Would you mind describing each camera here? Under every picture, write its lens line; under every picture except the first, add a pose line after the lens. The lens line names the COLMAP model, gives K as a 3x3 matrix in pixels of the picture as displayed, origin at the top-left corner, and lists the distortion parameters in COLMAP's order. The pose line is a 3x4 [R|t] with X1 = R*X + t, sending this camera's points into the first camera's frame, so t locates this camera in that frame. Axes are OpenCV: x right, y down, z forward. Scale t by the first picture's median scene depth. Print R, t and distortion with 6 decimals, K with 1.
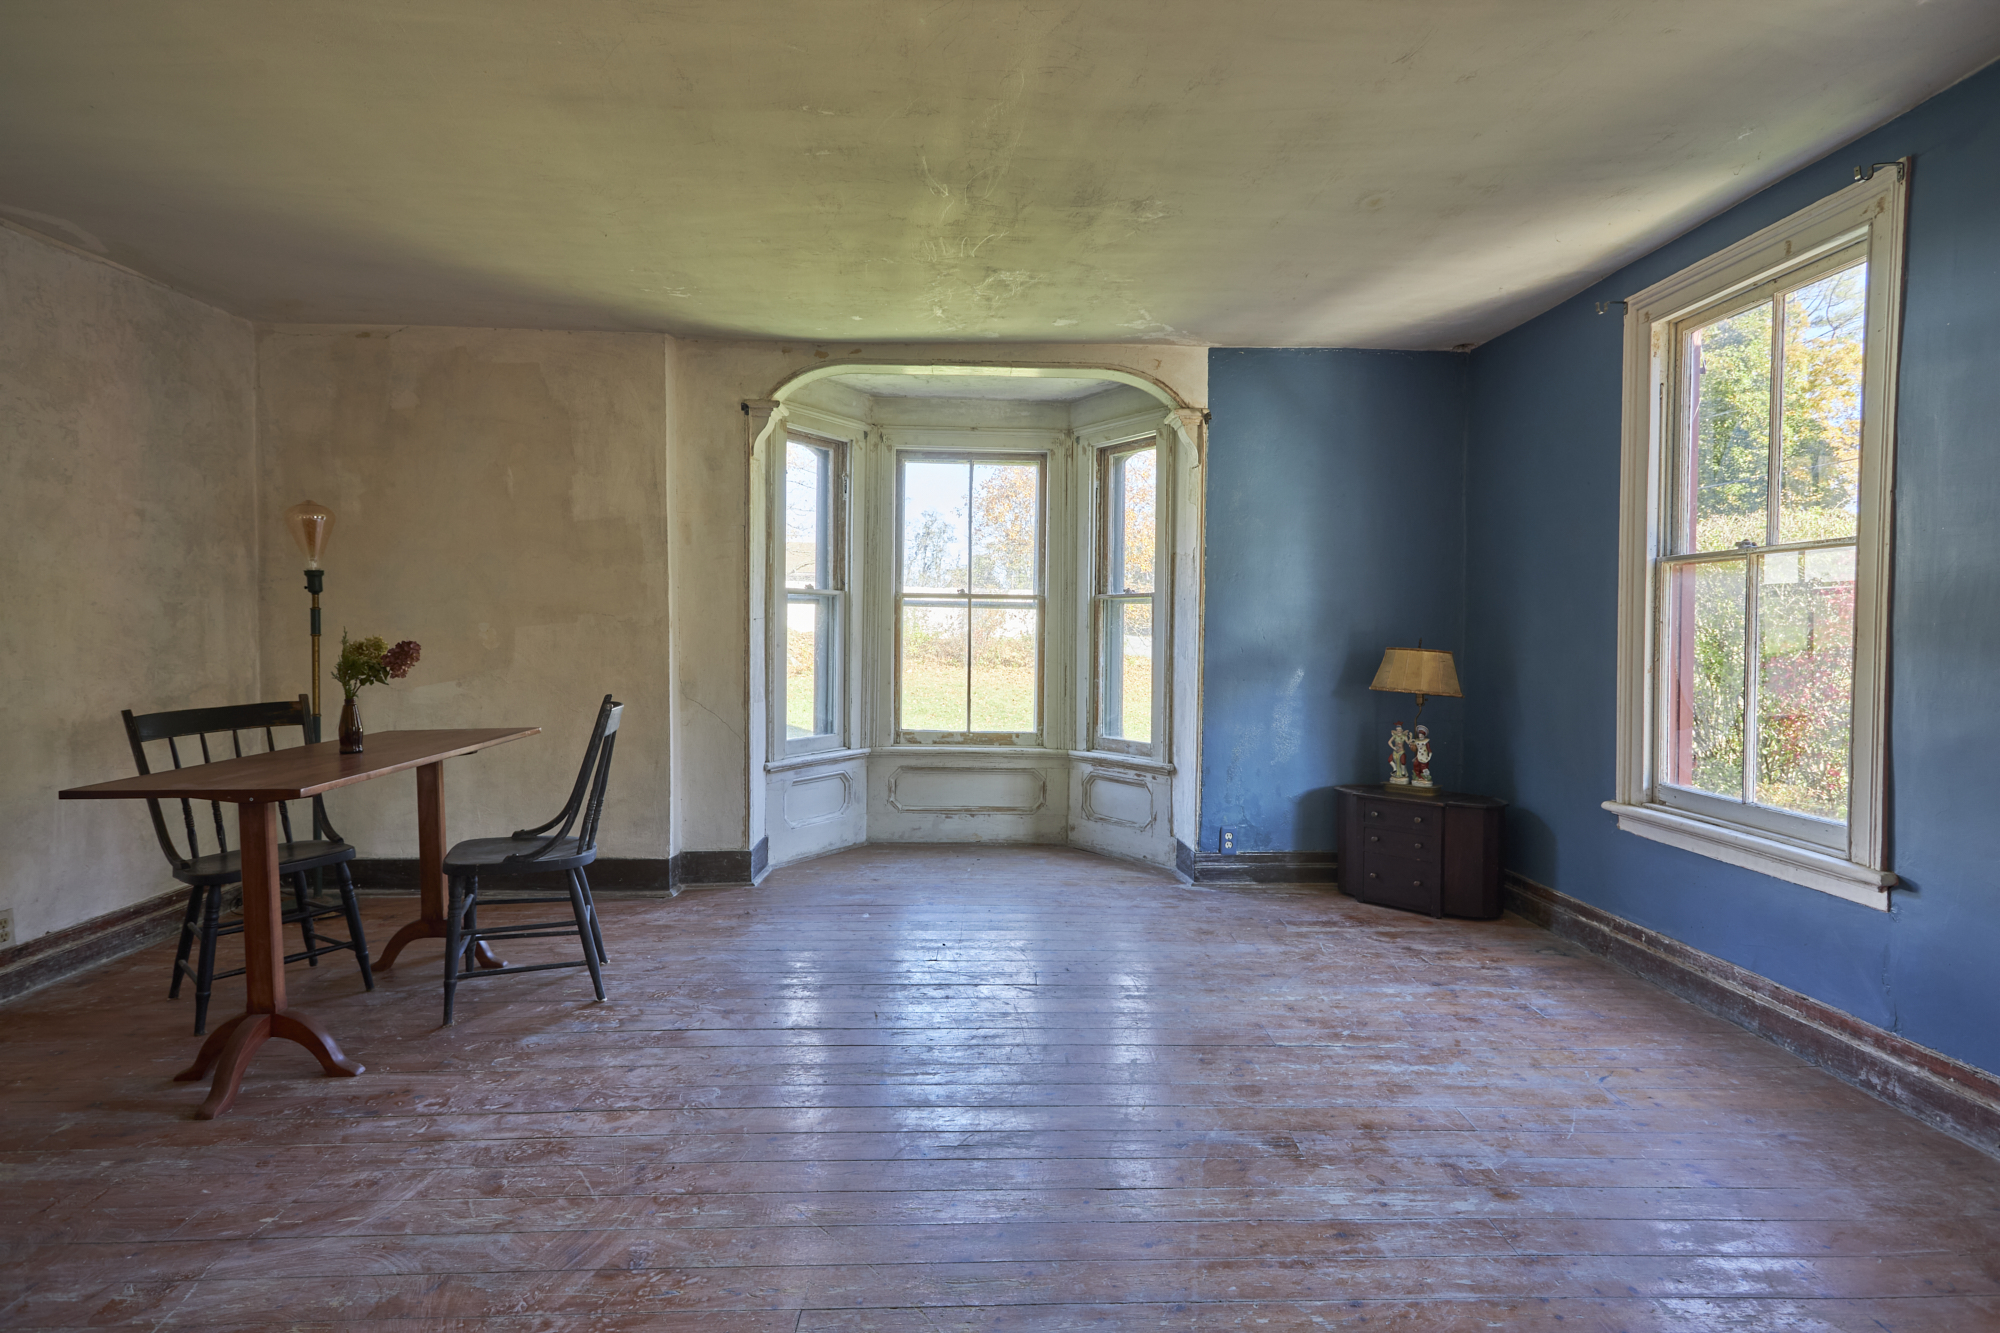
lens RADIAL K [[1018.0, 0, 992.5], [0, 1018.0, 667.1], [0, 0, 1]] dist [0.004387, -0.002759]
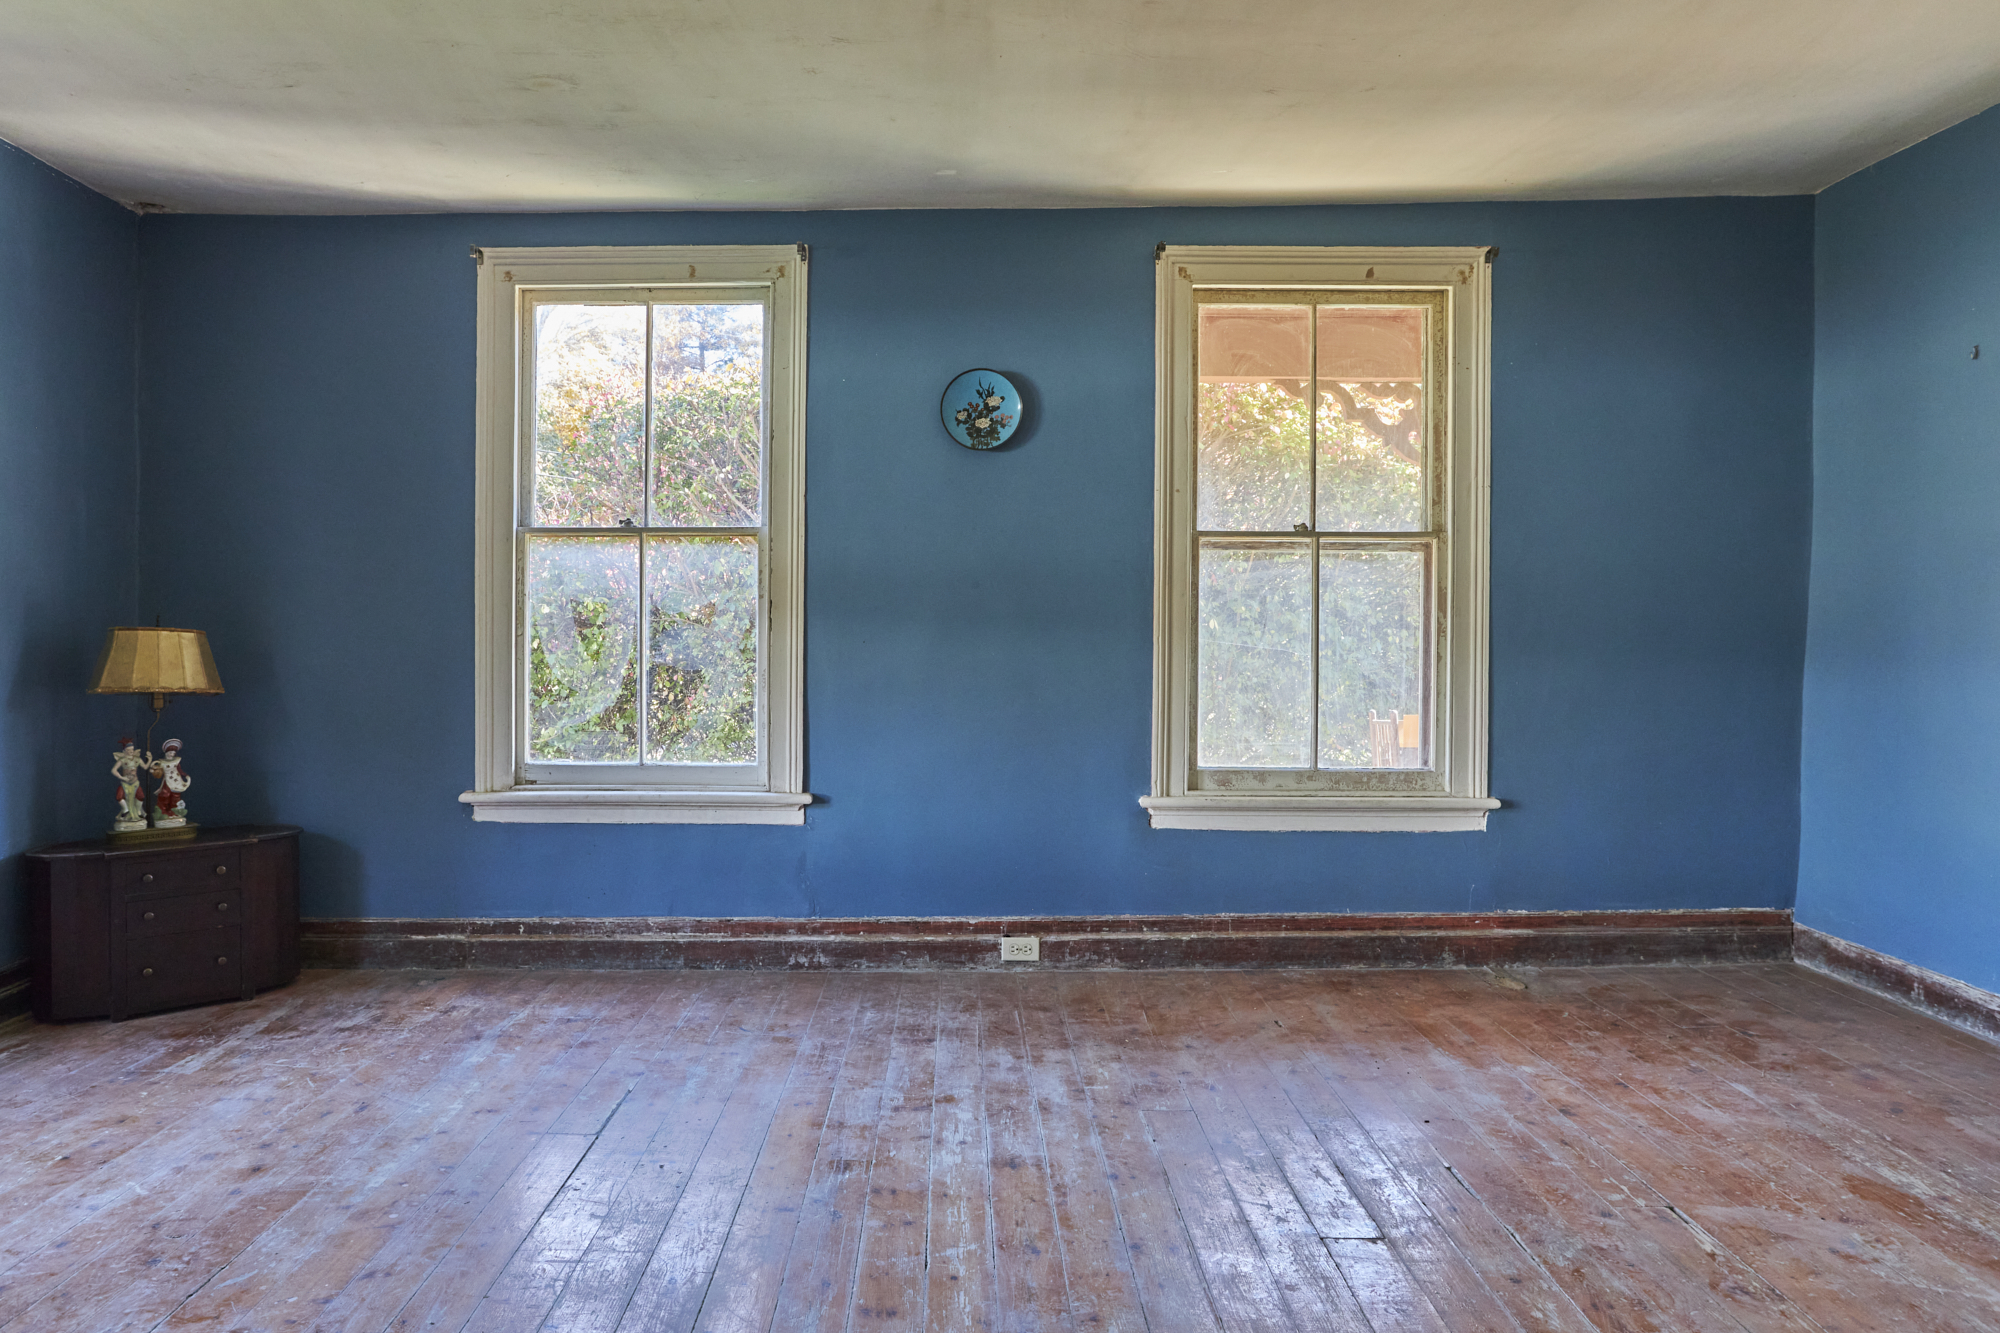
lens RADIAL K [[1347.9, 0, 937.4], [0, 1347.9, 596.9], [0, 0, 1]] dist [-0.005656, 0.004701]
pose [[0.058661, 0.010118, 0.998227, -0.632107], [0.033587, 0.999363, -0.012103, -0.014838], [-0.997713, 0.034237, 0.058284, 0.572128]]
